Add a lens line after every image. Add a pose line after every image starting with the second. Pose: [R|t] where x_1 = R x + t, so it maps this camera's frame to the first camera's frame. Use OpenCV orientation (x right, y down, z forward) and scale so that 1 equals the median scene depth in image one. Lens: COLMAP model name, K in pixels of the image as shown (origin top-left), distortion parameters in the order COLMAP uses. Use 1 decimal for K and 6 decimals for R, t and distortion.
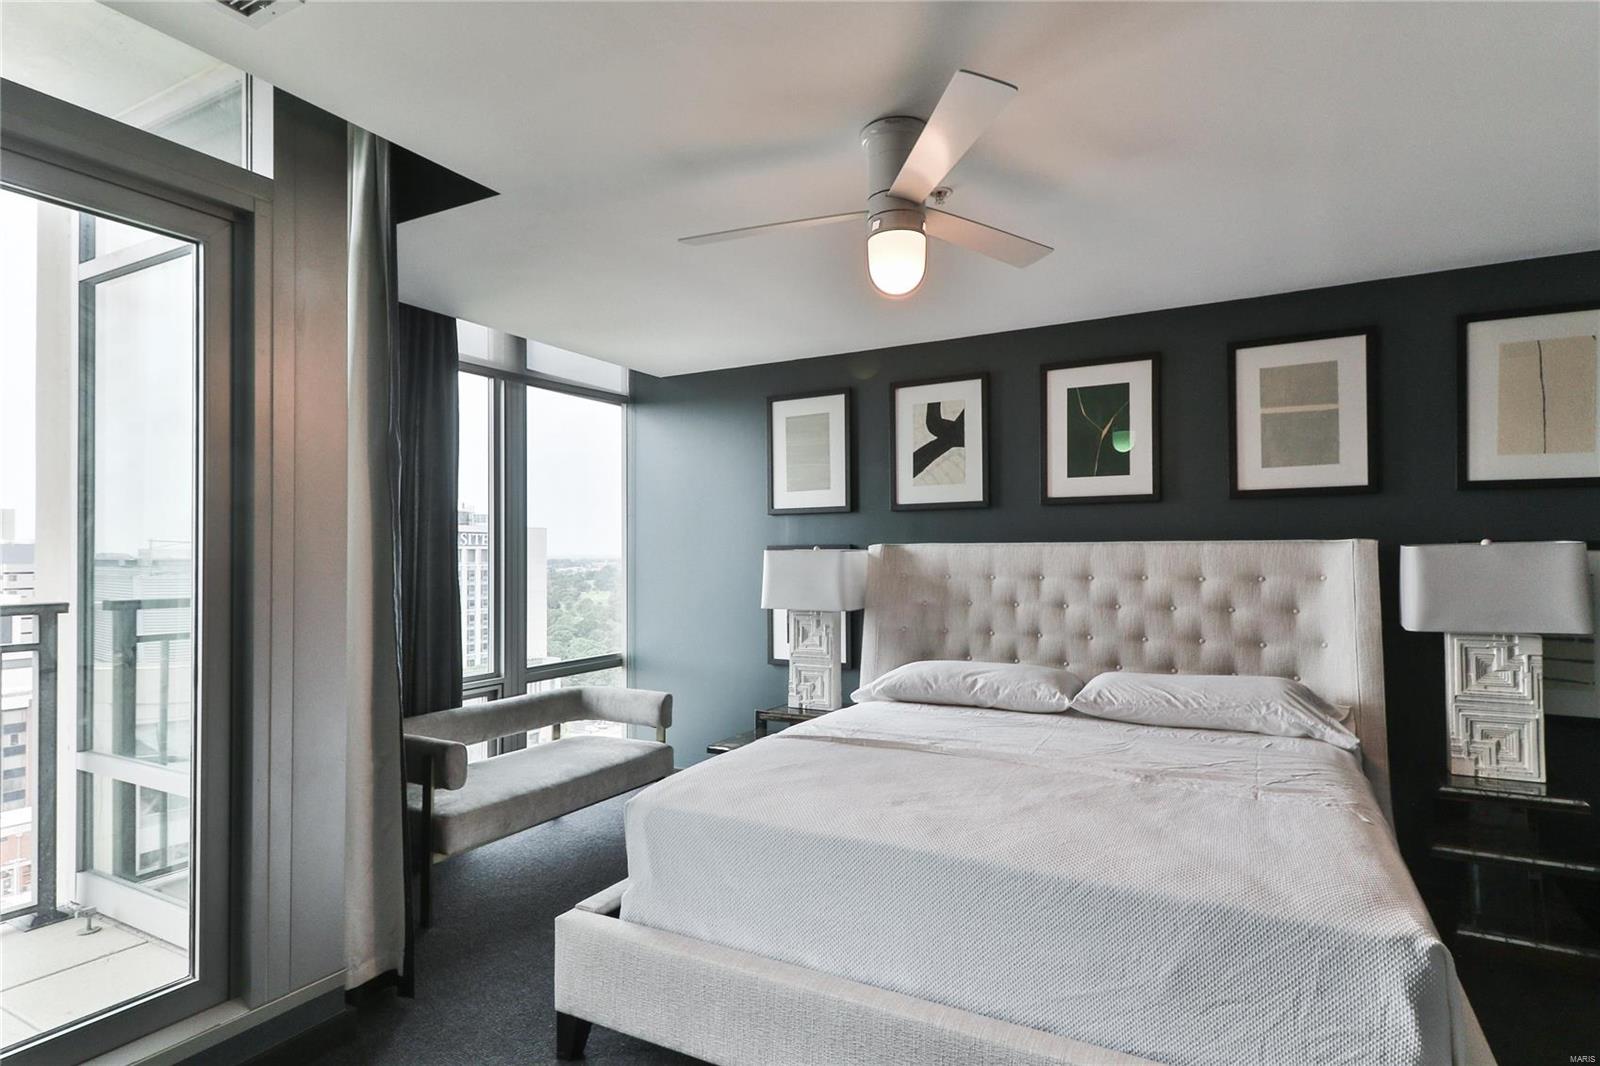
lens RADIAL K [[830.5, 0, 795.6], [0, 830.5, 550.4], [0, 0, 1]] dist [0.003787, -0.000075]
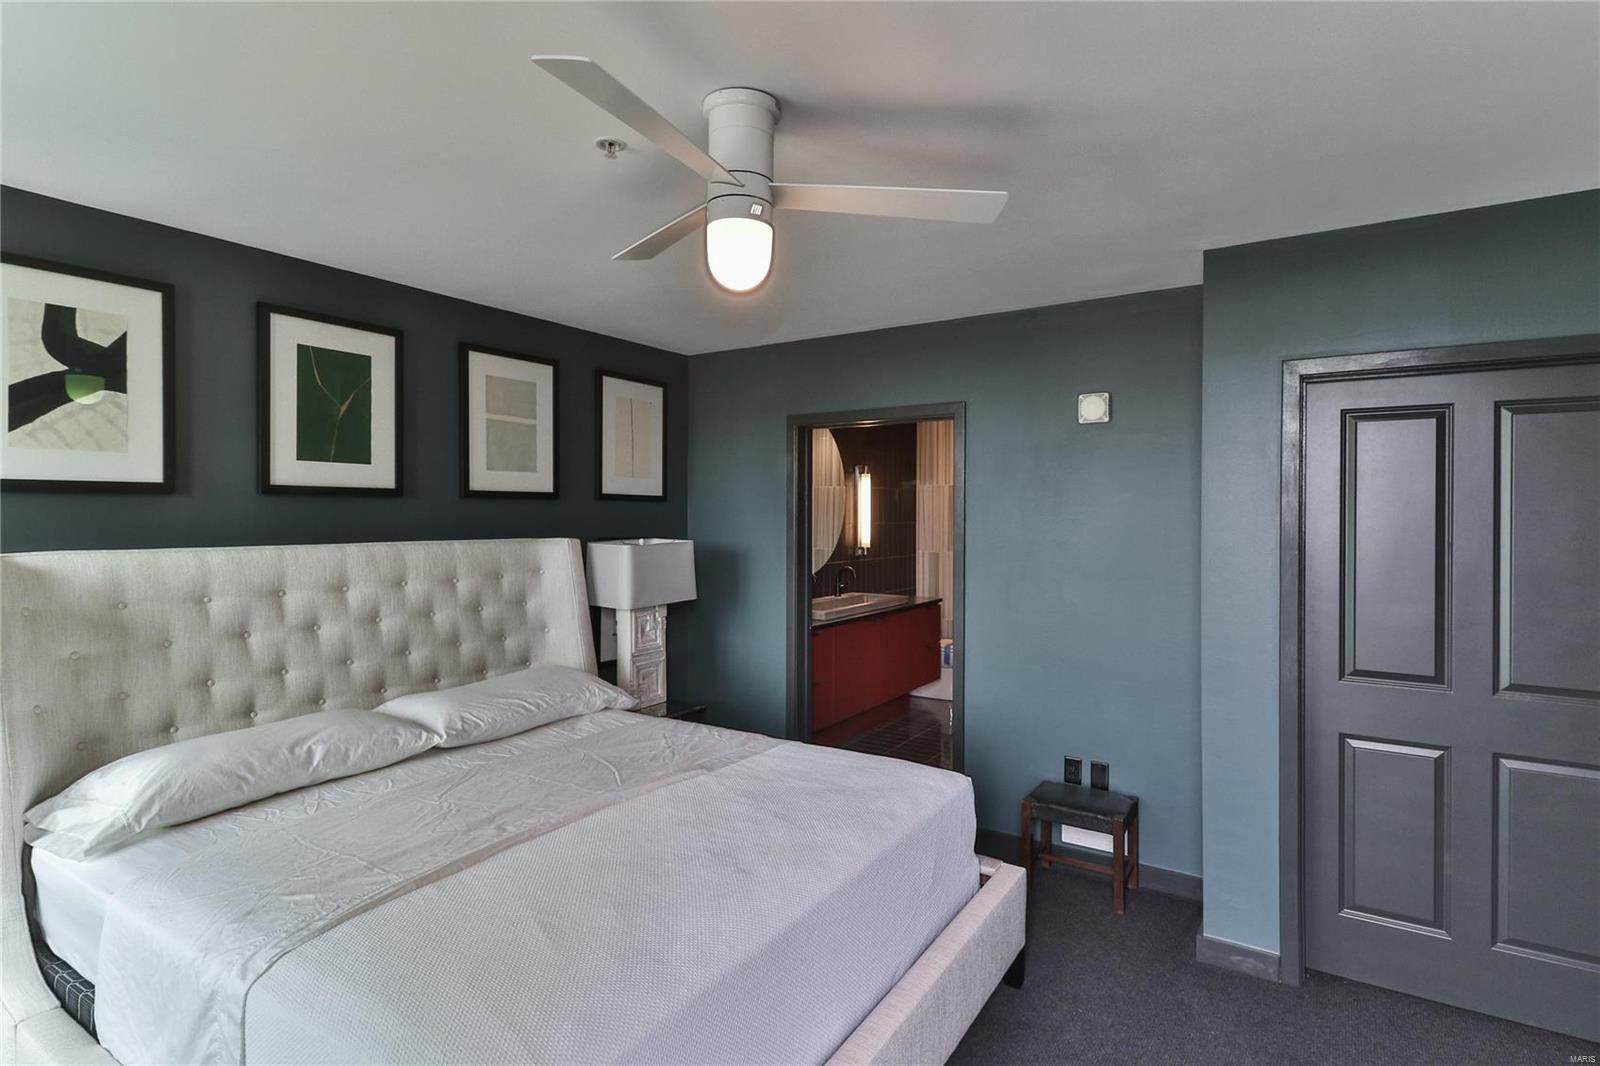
lens RADIAL K [[824.0, 0, 814.8], [0, 824.0, 513.2], [0, 0, 1]] dist [0.003684, -0.000456]
pose [[0.041755, 0.004644, 0.999117, -0.456966], [-0.010042, 0.999941, -0.004228, -0.043978], [-0.999077, -0.009857, 0.041799, 0.539676]]
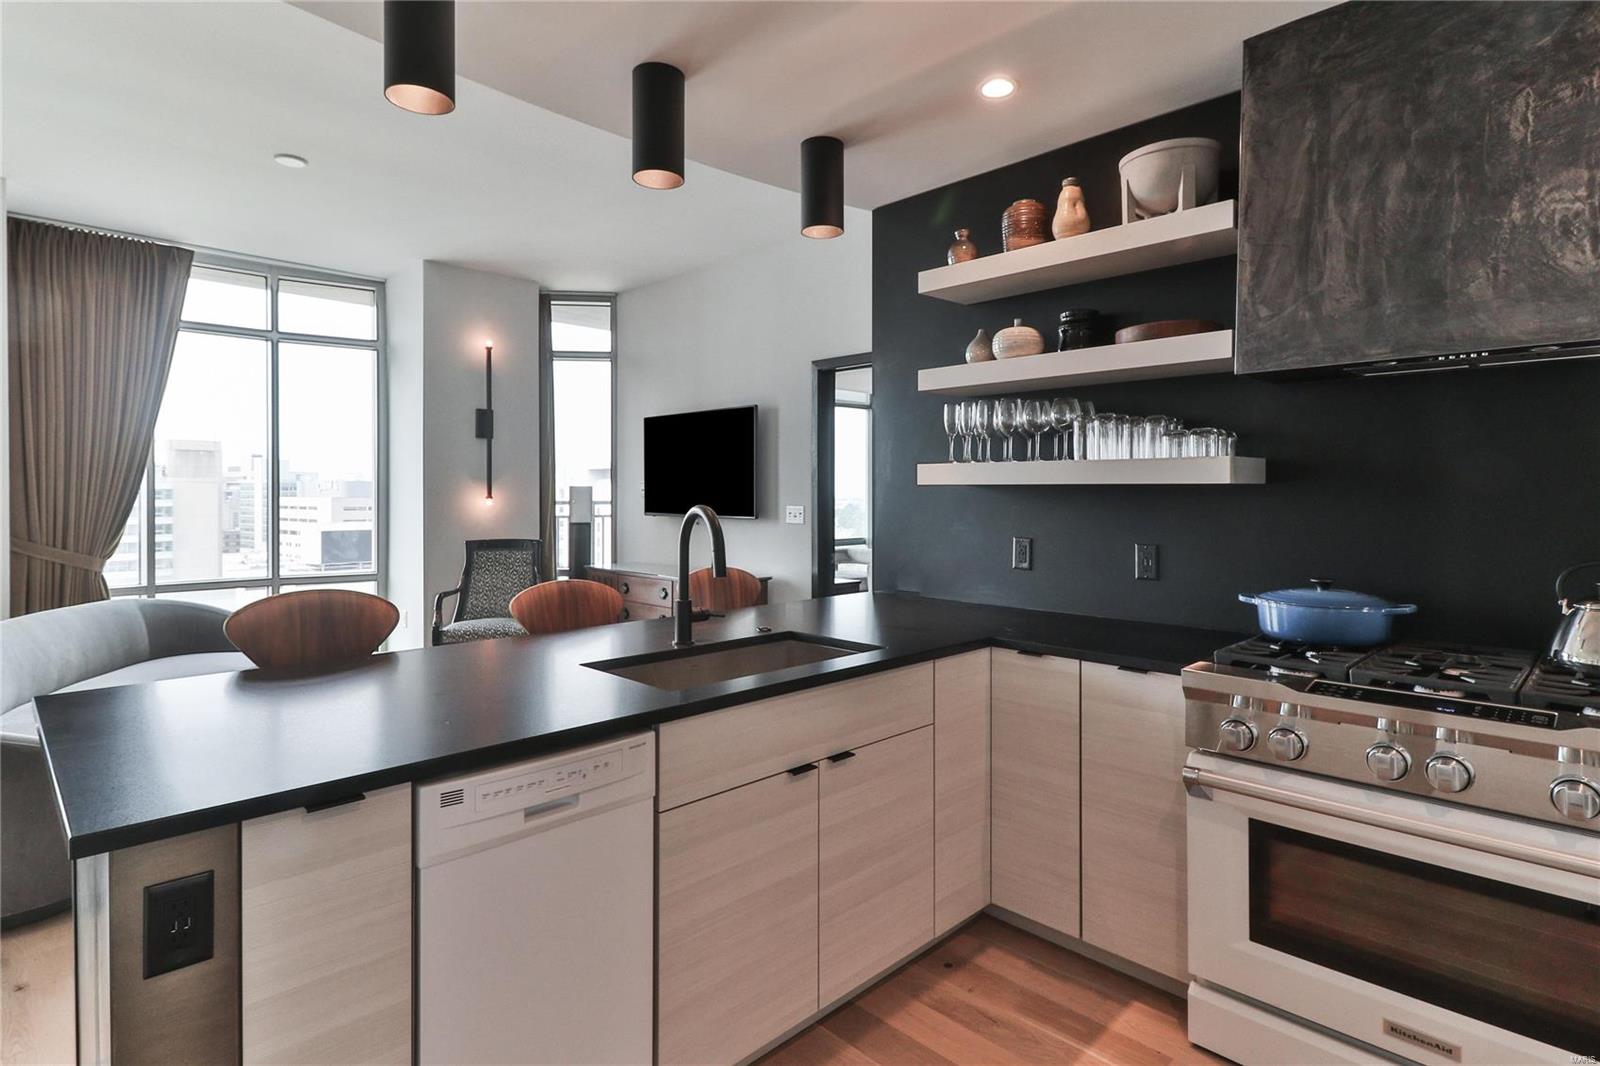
lens RADIAL K [[826.9, 0, 809.7], [0, 826.9, 500.3], [0, 0, 1]] dist [0.000107, -0.001863]
pose [[0.963416, 0.008228, -0.267885, 0.267029], [-0.005062, 0.999909, 0.012506, 0.017044], [0.267964, -0.010693, 0.963370, -1.309908]]
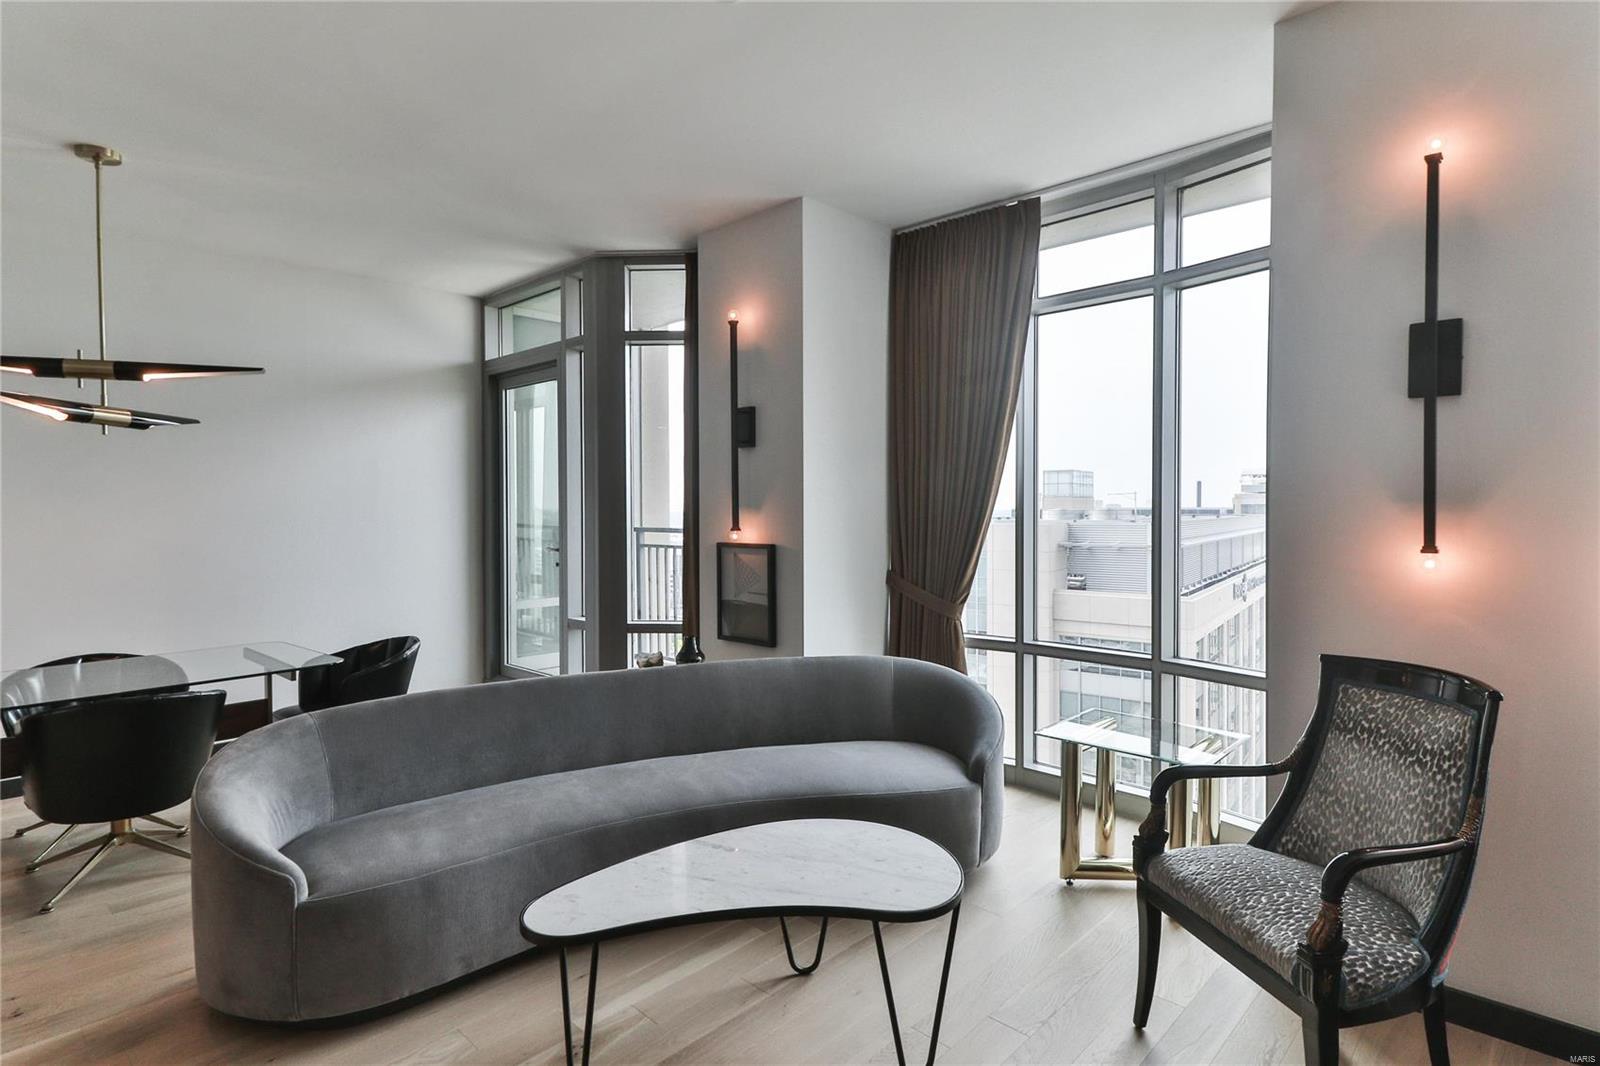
lens RADIAL K [[821.7, 0, 800.8], [0, 821.7, 526.3], [0, 0, 1]] dist [0.000424, -0.001016]
pose [[-0.244715, 0.024575, -0.969284, -0.045634], [0.006547, 0.999698, 0.023693, -0.001050], [0.969573, -0.000548, -0.244802, -0.254630]]
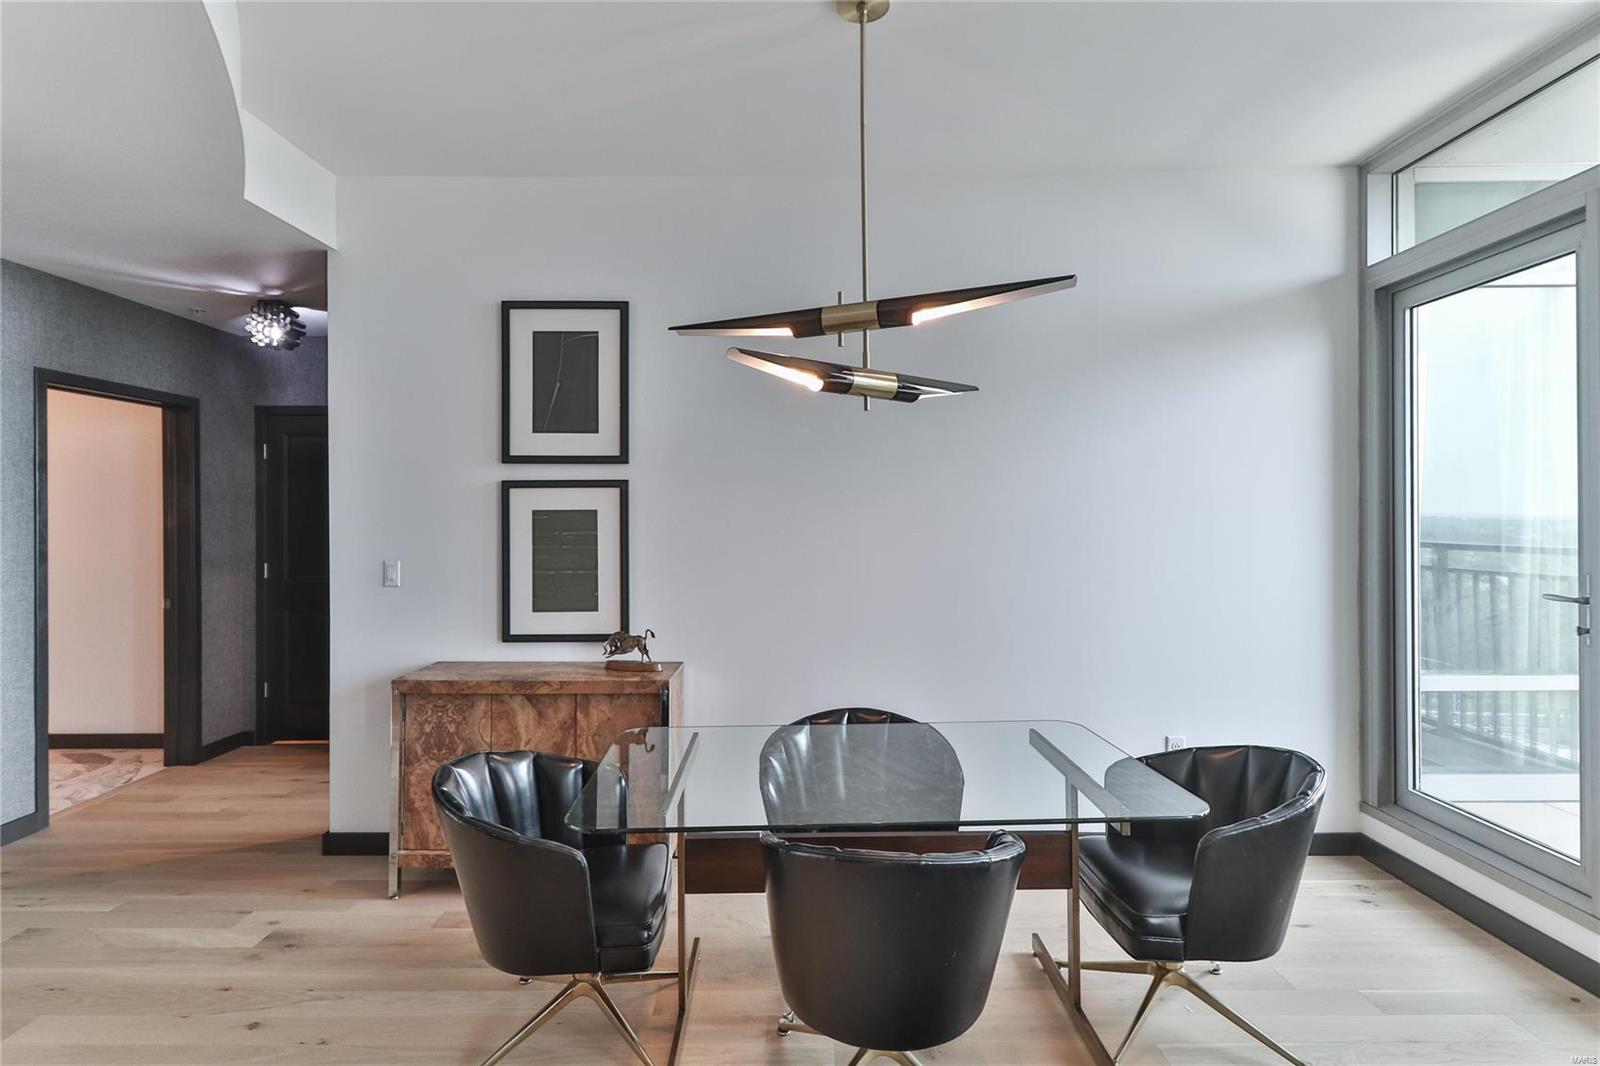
lens RADIAL K [[824.0, 0, 814.8], [0, 824.0, 513.2], [0, 0, 1]] dist [0.003684, -0.000456]
pose [[-0.867612, 0.008558, -0.497169, -0.409686], [0.010332, 0.999946, -0.000817, -0.008338], [0.497135, -0.005845, -0.867653, -0.720233]]
